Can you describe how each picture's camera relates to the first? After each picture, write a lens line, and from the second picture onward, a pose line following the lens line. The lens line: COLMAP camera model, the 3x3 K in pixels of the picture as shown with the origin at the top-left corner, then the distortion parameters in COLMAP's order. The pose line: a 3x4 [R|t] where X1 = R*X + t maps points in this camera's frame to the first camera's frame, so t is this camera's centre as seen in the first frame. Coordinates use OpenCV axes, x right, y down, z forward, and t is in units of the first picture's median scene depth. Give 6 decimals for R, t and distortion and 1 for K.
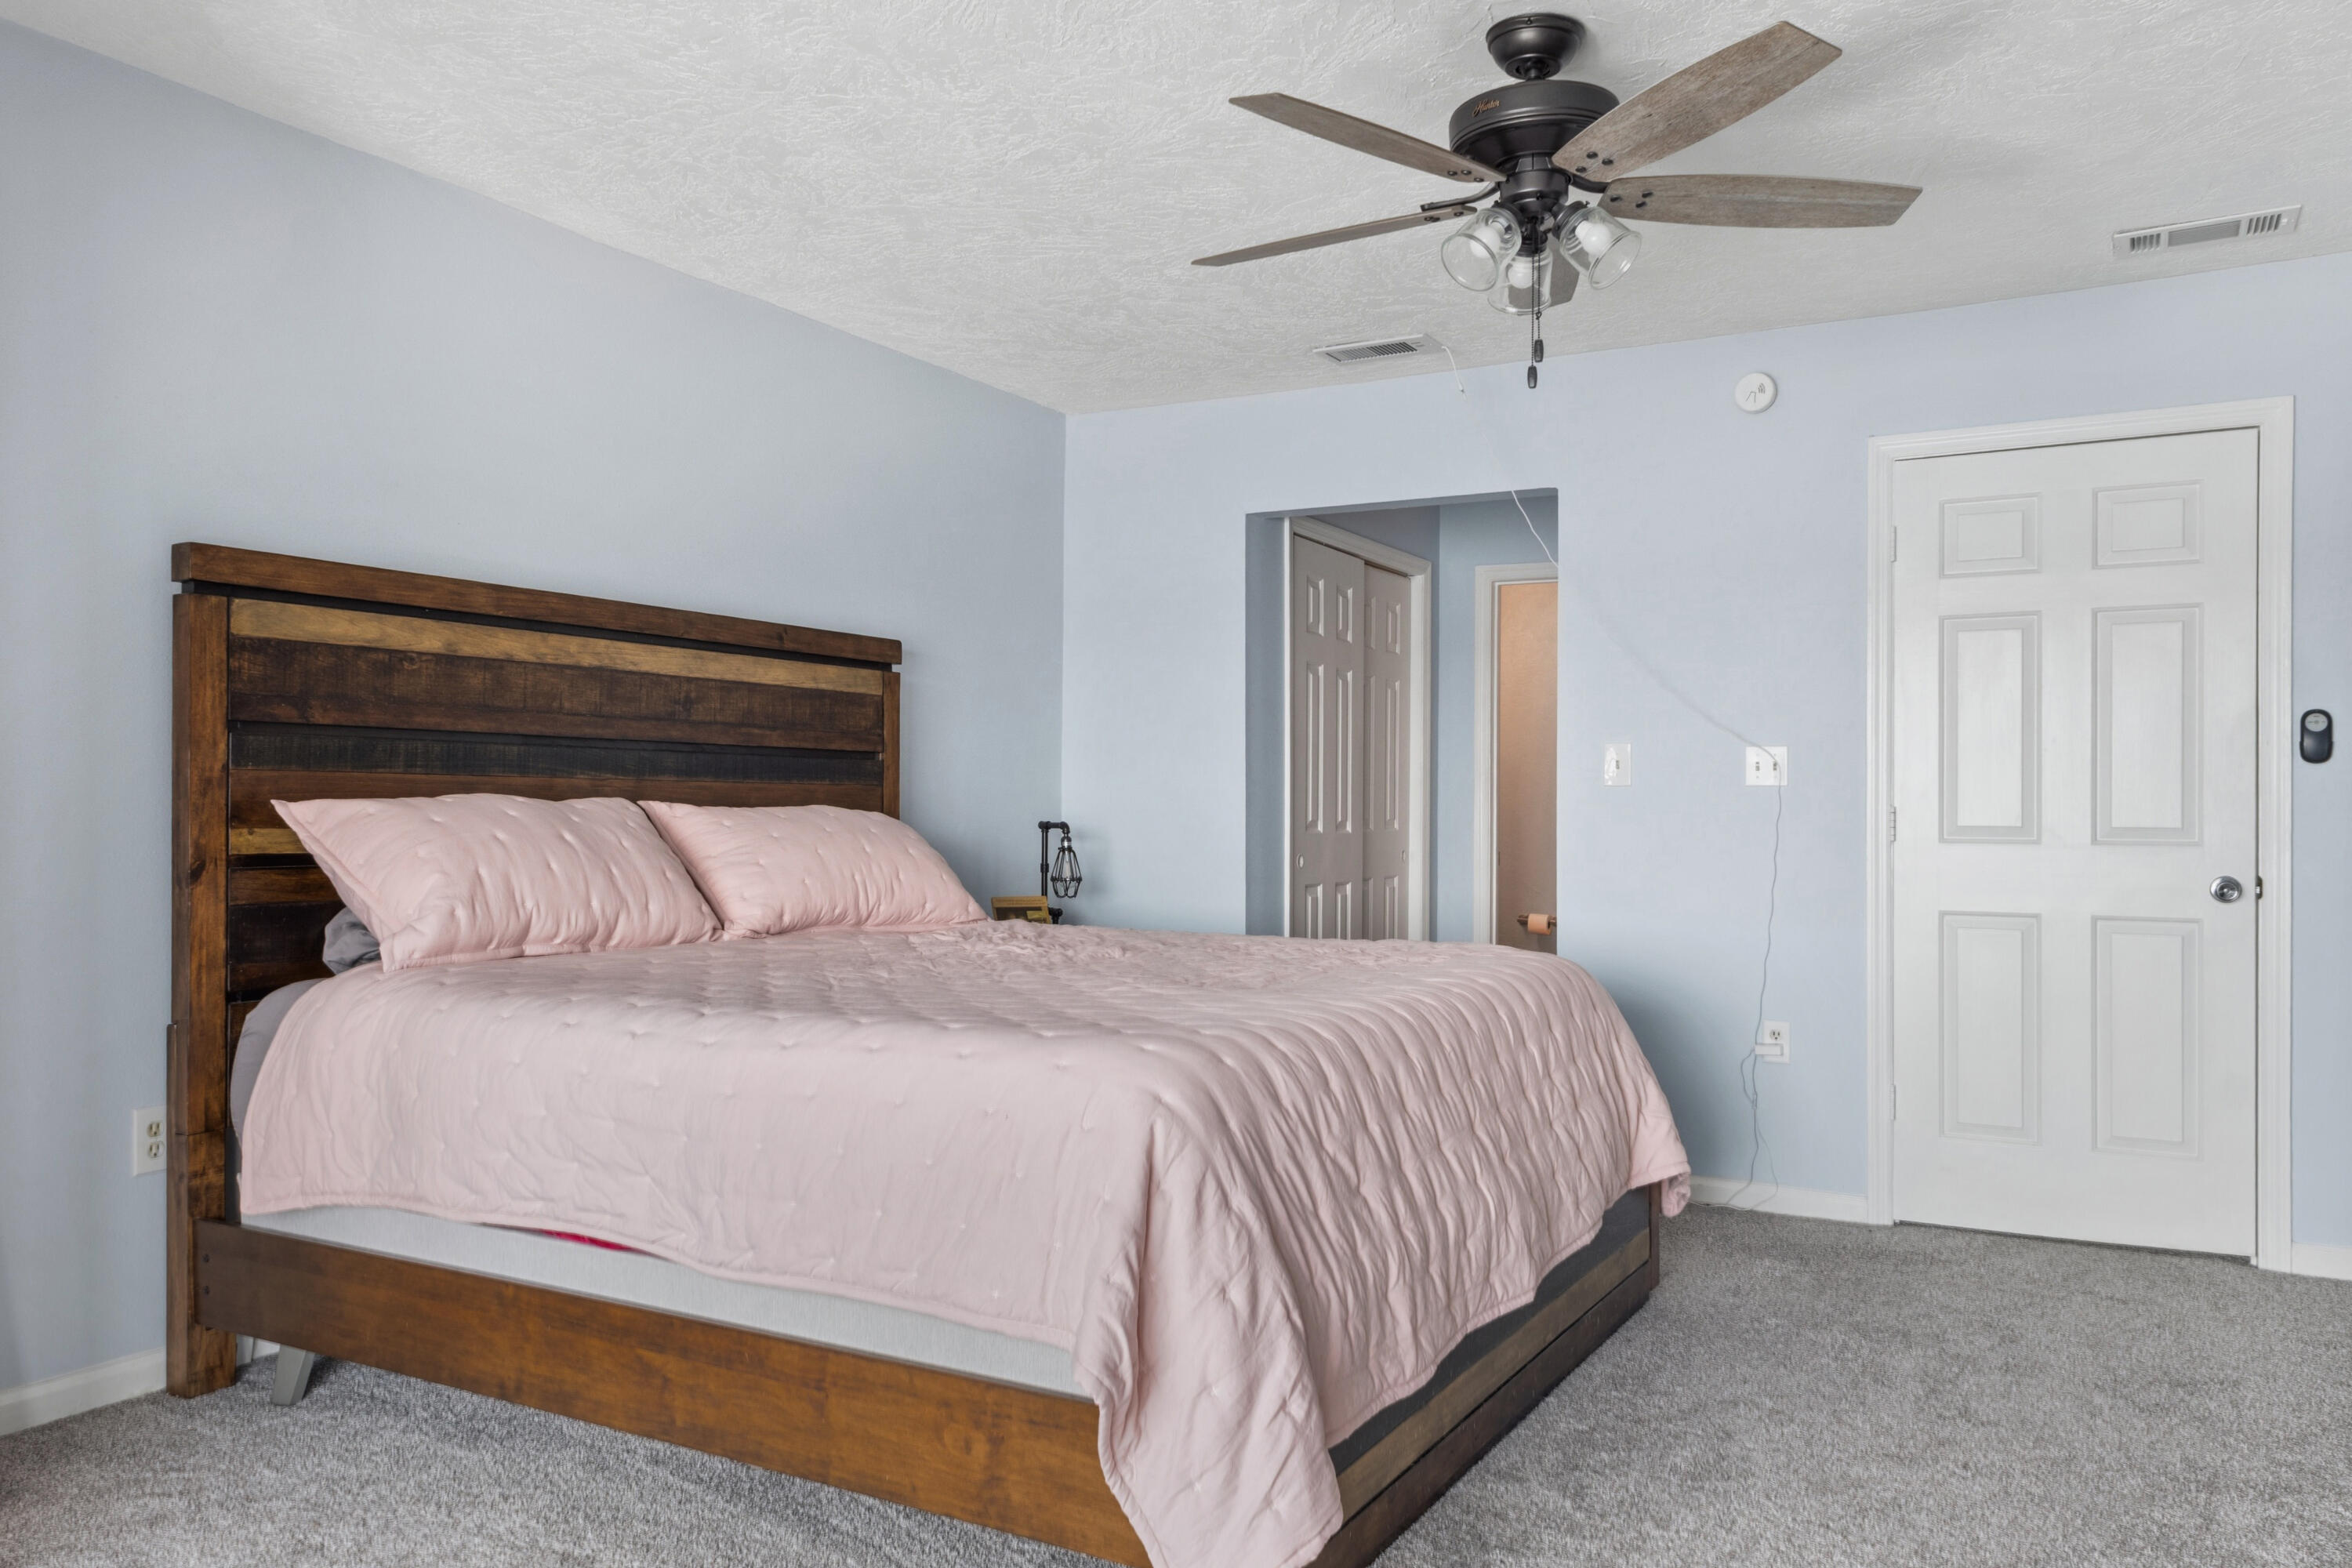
lens RADIAL K [[1670.8, 0, 1179.1], [0, 1670.8, 780.1], [0, 0, 1]] dist [0.008114, 0.005209]
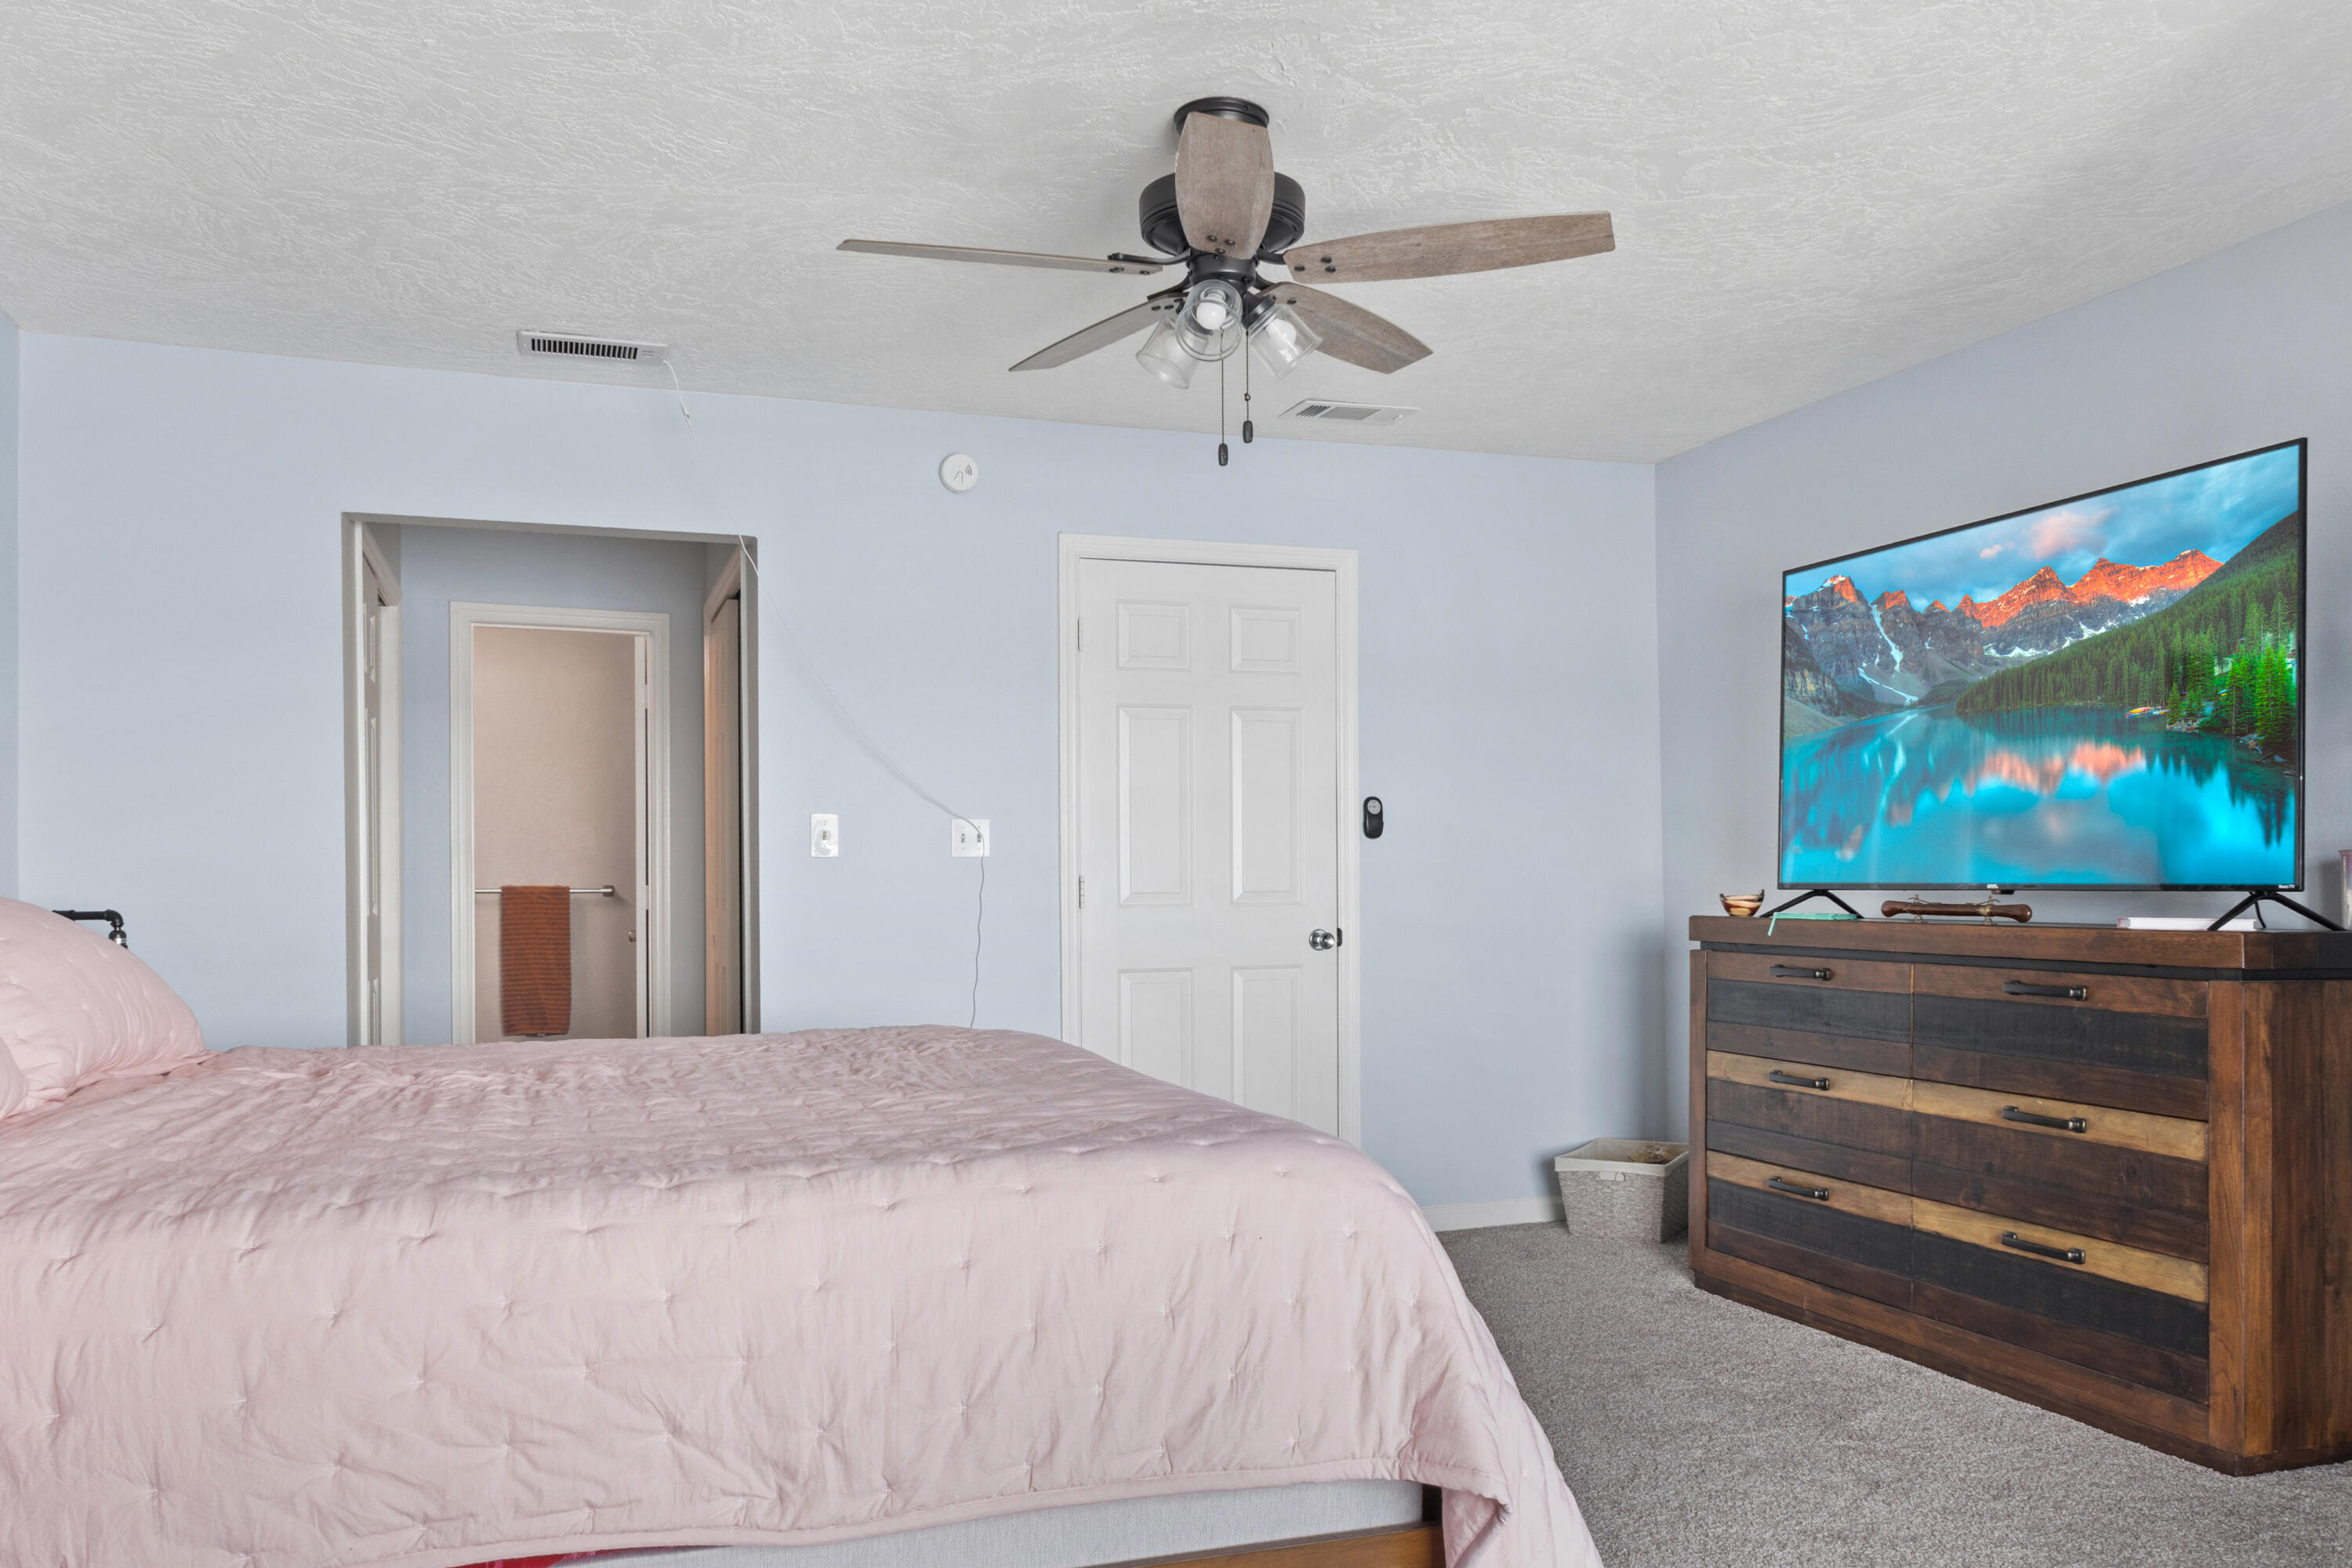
lens RADIAL K [[1736.2, 0, 1173.7], [0, 1736.2, 863.7], [0, 0, 1]] dist [0.007397, 0.004707]
pose [[0.674076, -0.004788, 0.738646, -0.400043], [-0.000416, 0.999976, 0.006861, -0.000025], [-0.738662, -0.004932, 0.674058, 0.211581]]
